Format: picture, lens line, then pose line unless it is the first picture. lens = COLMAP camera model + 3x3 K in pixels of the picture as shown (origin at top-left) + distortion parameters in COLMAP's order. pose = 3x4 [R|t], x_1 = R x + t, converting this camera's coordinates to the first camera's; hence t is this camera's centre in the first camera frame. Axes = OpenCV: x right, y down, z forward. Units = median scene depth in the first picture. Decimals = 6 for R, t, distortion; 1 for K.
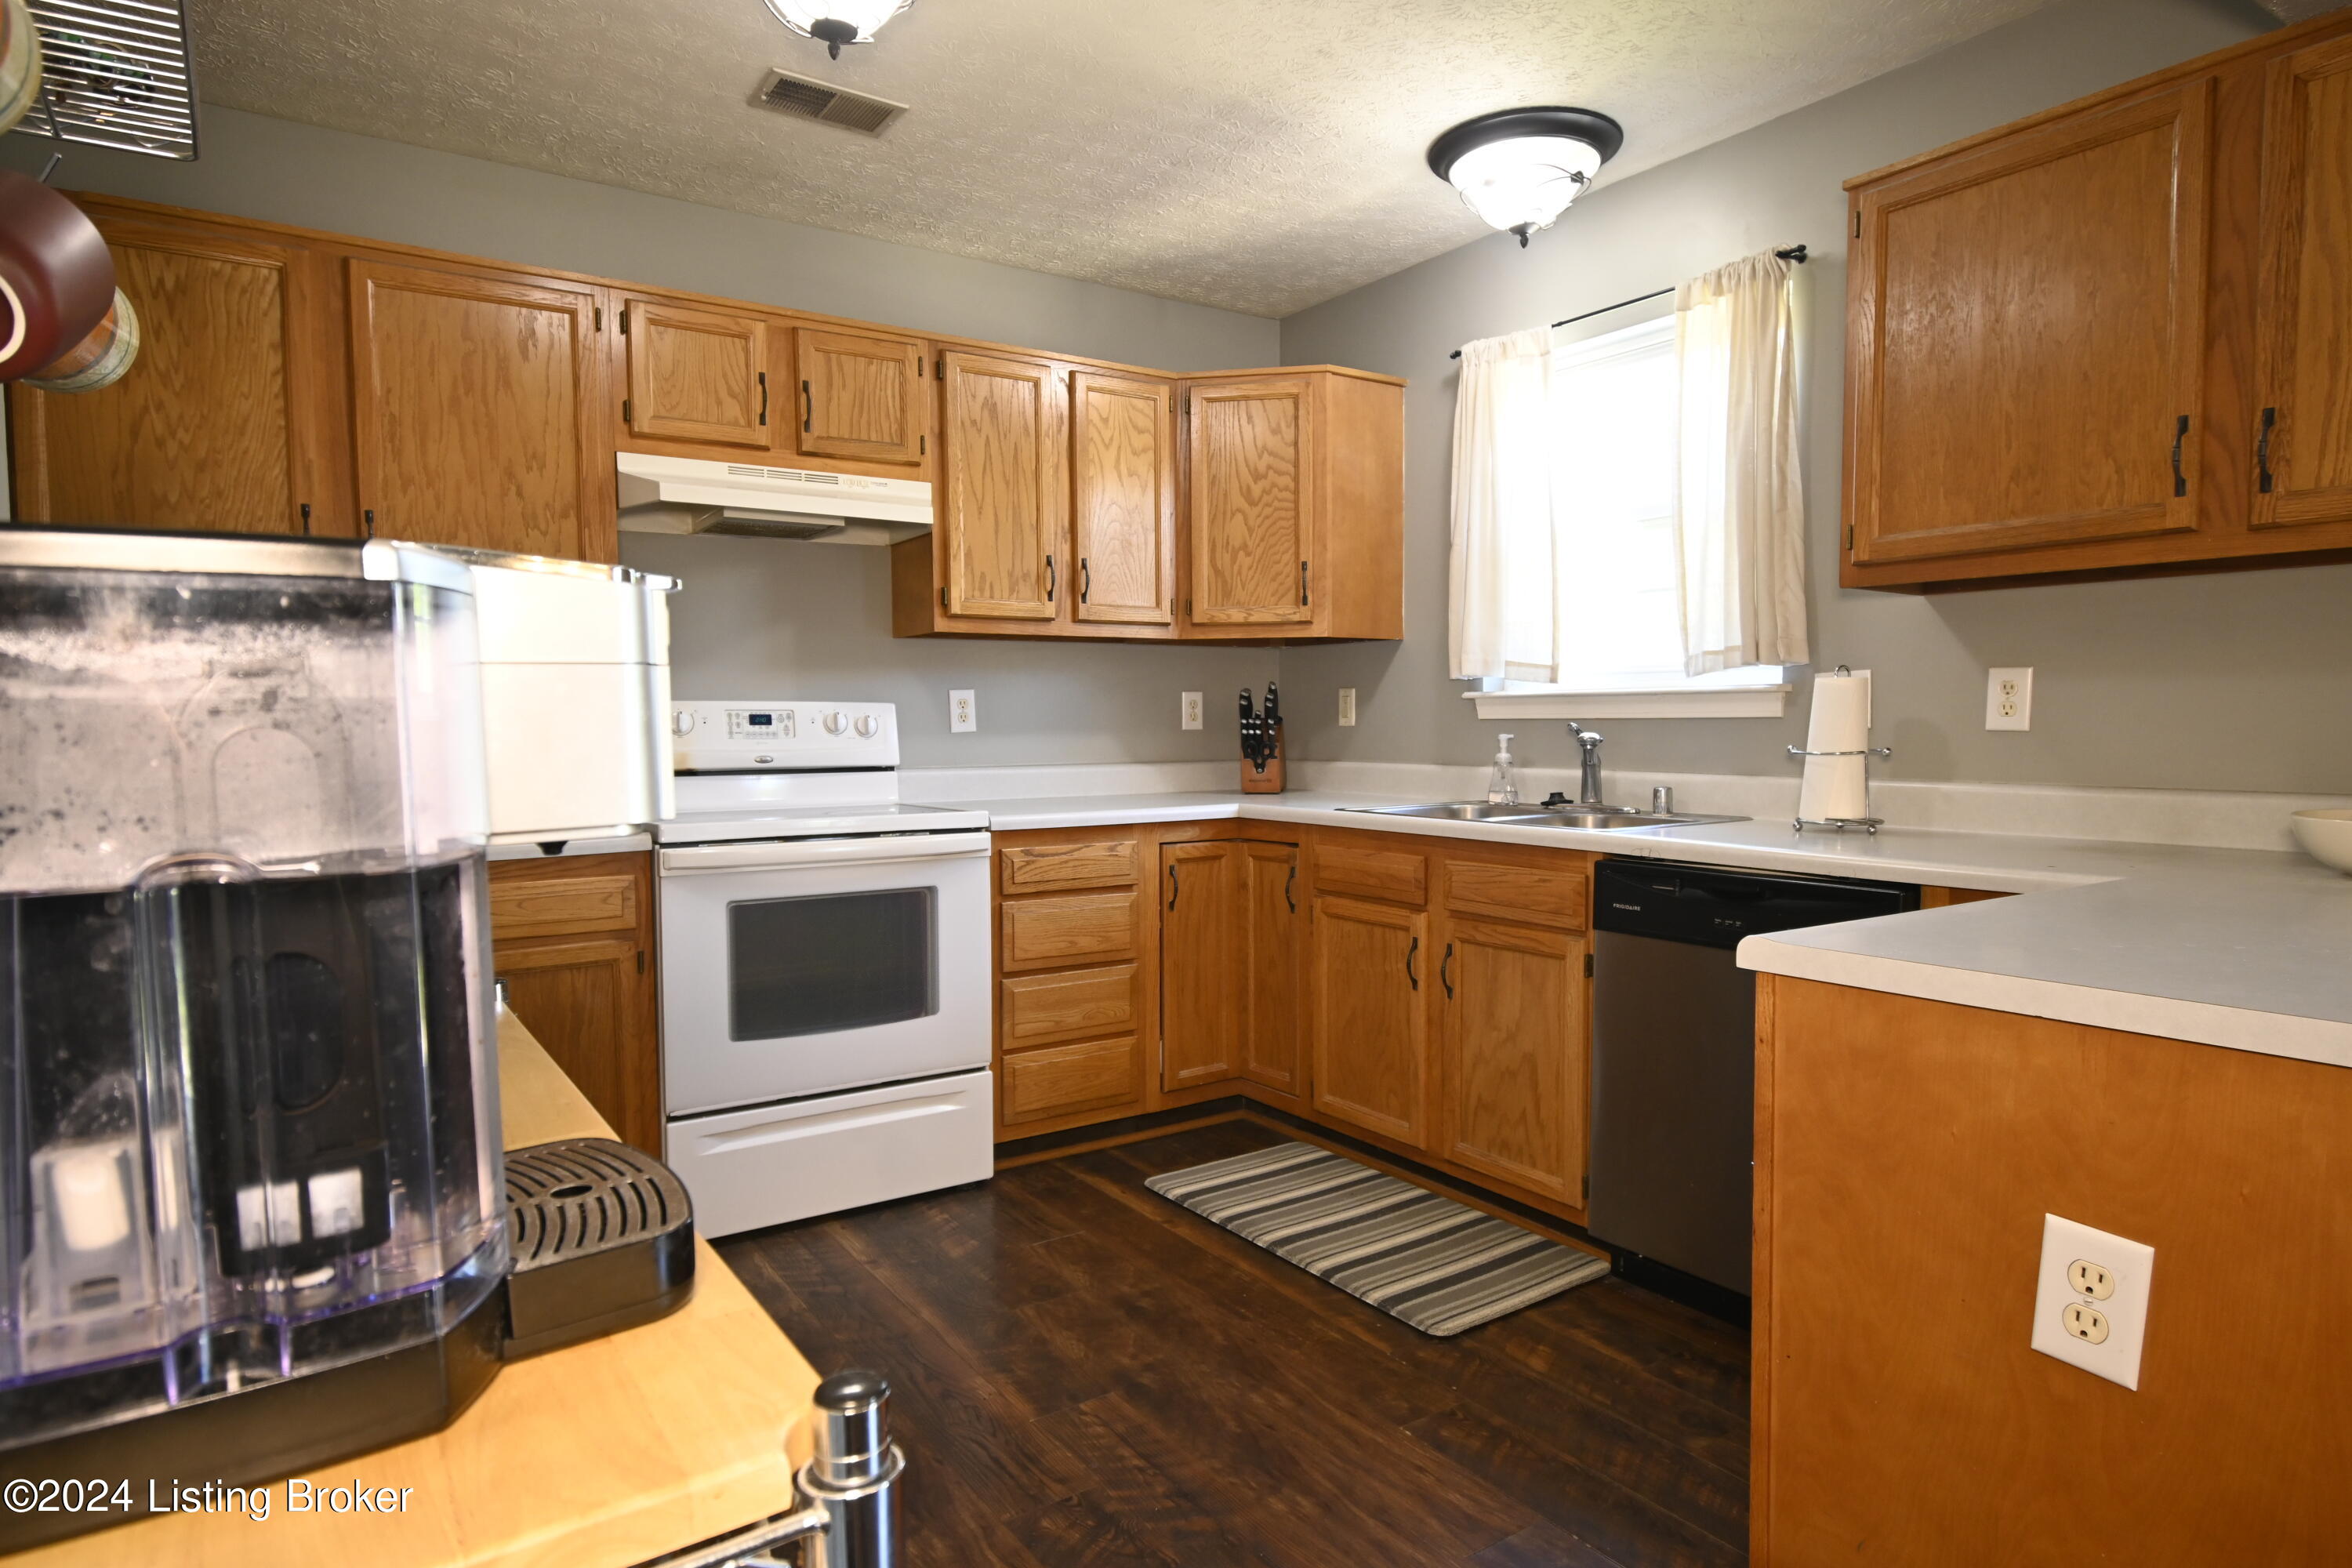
lens RADIAL K [[1313.6, 0, 1175.9], [0, 1313.6, 789.5], [0, 0, 1]] dist [-0.000868, 0.003240]
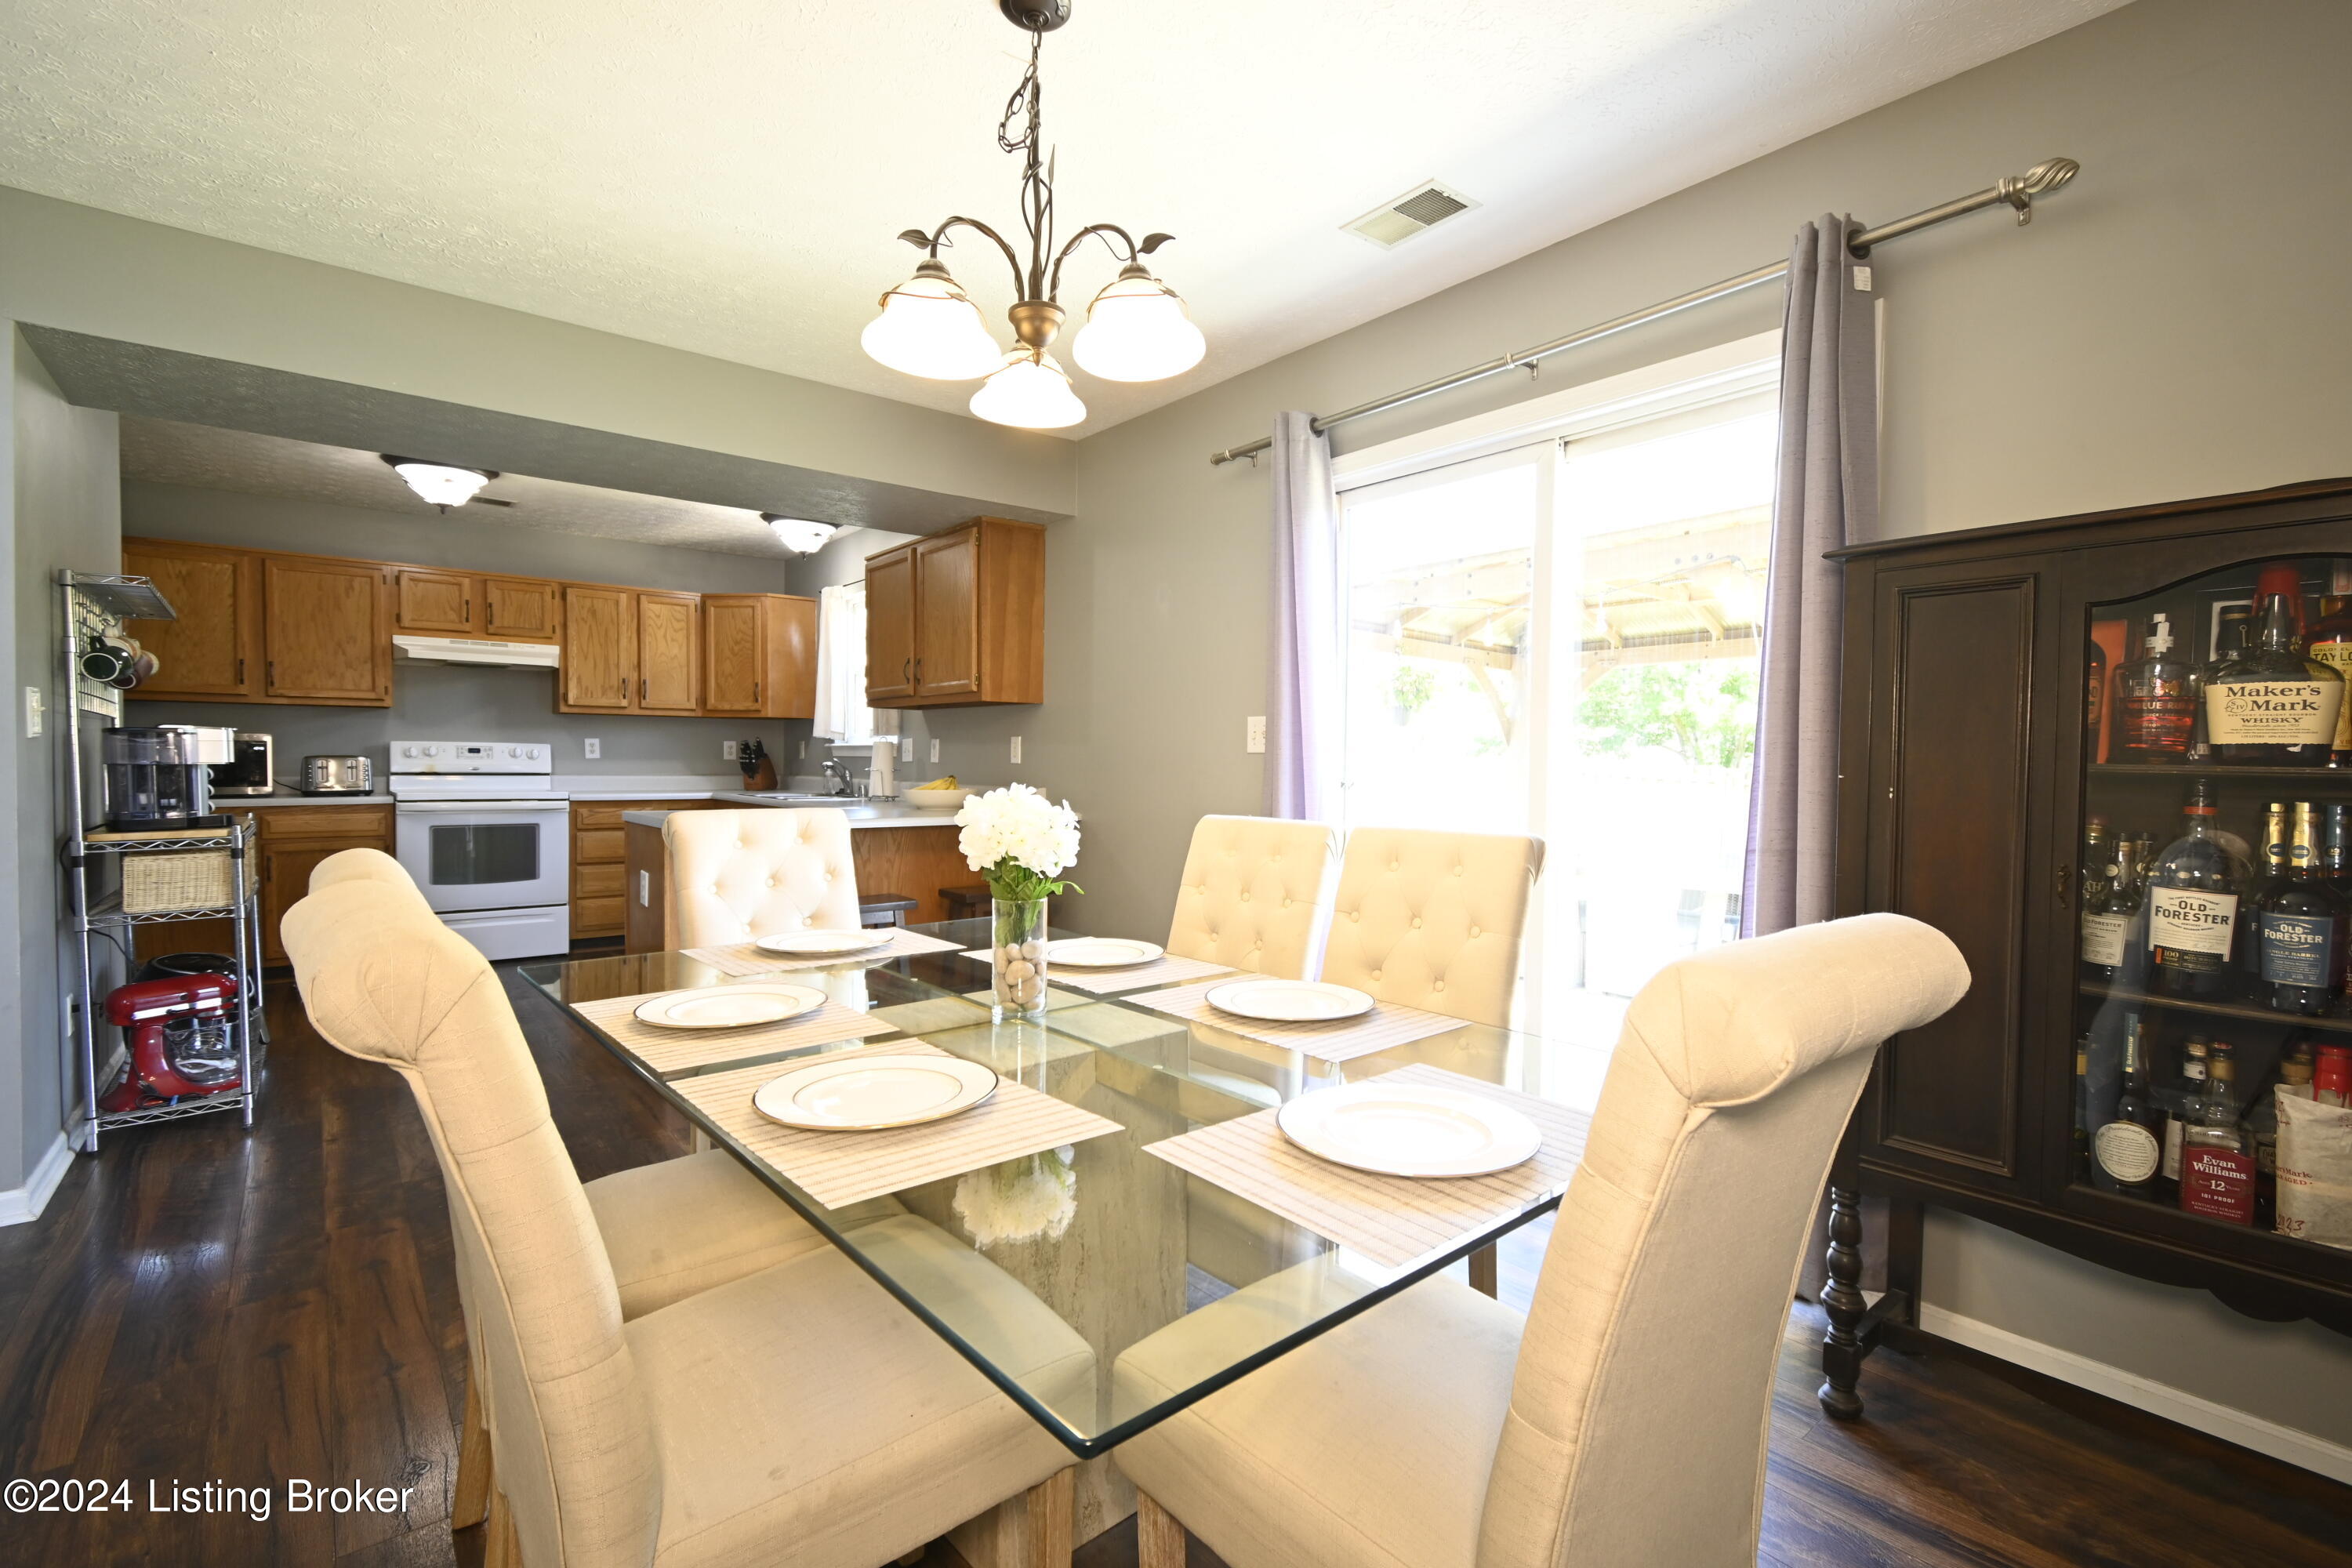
lens RADIAL K [[1026.6, 0, 1175.6], [0, 1026.6, 786.9], [0, 0, 1]] dist [-0.001521, -0.000423]
pose [[0.994695, 0.013978, 0.101912, 0.702429], [-0.011317, 0.999581, -0.026640, 0.041482], [-0.102242, 0.025345, 0.994437, -0.857798]]
